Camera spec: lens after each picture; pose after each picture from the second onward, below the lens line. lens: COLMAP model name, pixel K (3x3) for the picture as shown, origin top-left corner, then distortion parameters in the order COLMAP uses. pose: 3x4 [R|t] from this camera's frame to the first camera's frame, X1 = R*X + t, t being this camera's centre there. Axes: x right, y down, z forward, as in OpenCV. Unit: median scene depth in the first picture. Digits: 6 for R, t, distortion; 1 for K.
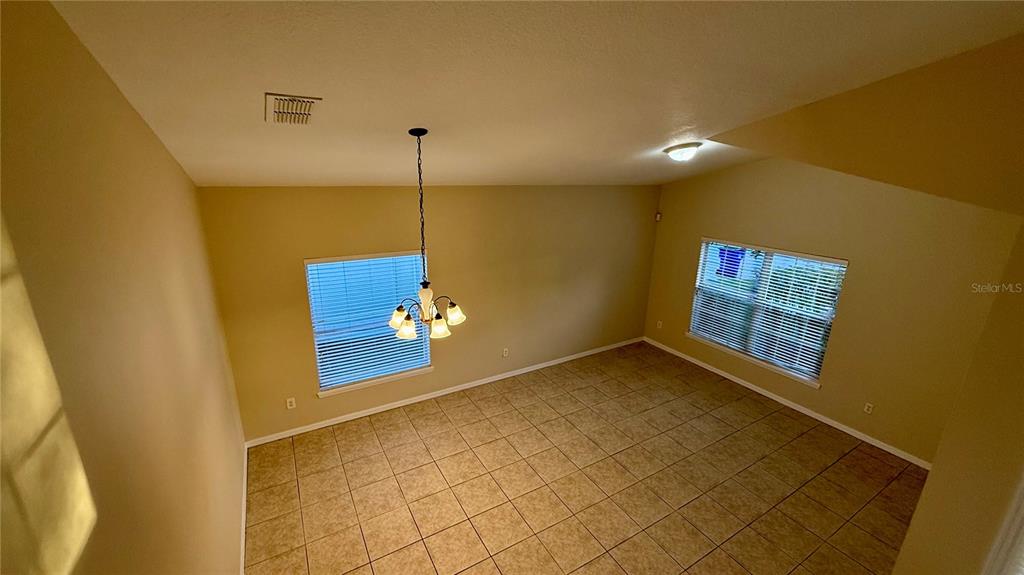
lens RADIAL K [[407.5, 0, 508.6], [0, 407.5, 288.8], [0, 0, 1]] dist [0.001456, 0.000174]
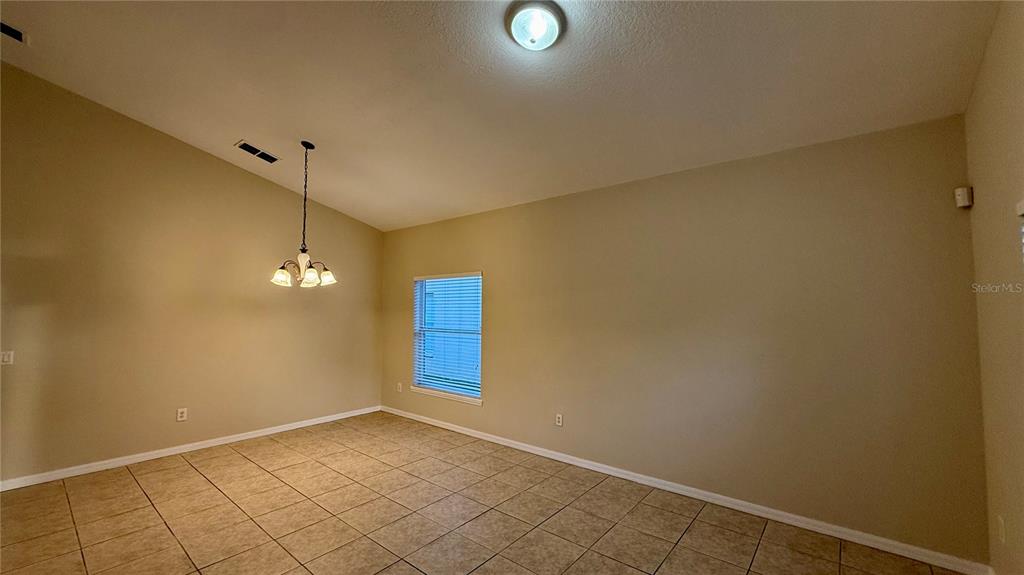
lens RADIAL K [[407.5, 0, 508.6], [0, 407.5, 288.8], [0, 0, 1]] dist [0.001456, 0.000174]
pose [[0.342657, -0.064682, -0.937231, 0.873076], [-0.262834, 0.951188, -0.161739, 0.103793], [0.901945, 0.301758, 0.308931, 0.853736]]
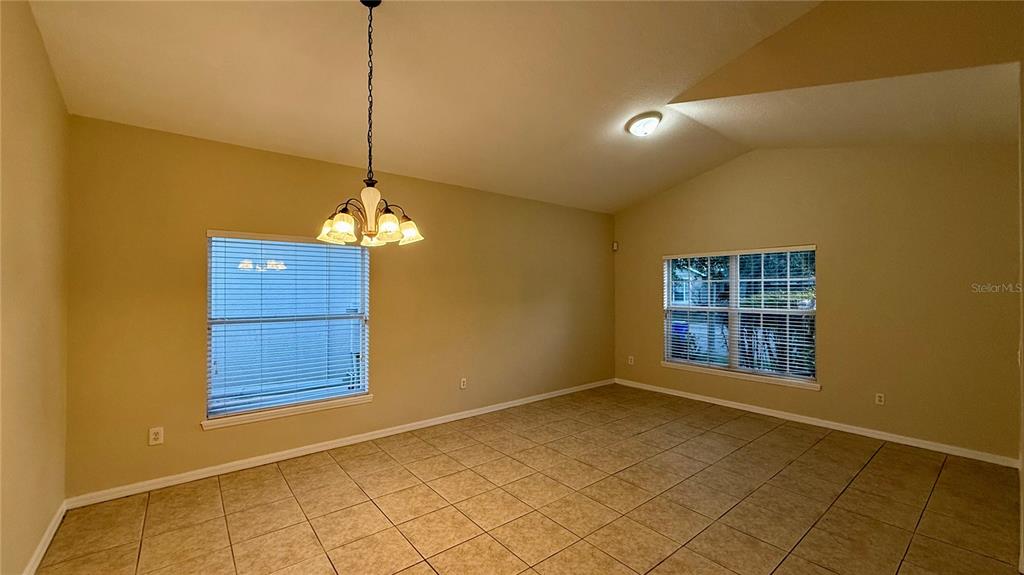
lens RADIAL K [[407.5, 0, 508.6], [0, 407.5, 288.8], [0, 0, 1]] dist [0.001456, 0.000174]
pose [[0.989519, -0.017247, 0.143371, -0.043511], [0.057381, 0.958056, -0.280779, 0.283156], [-0.132515, 0.286062, 0.949004, 0.208419]]
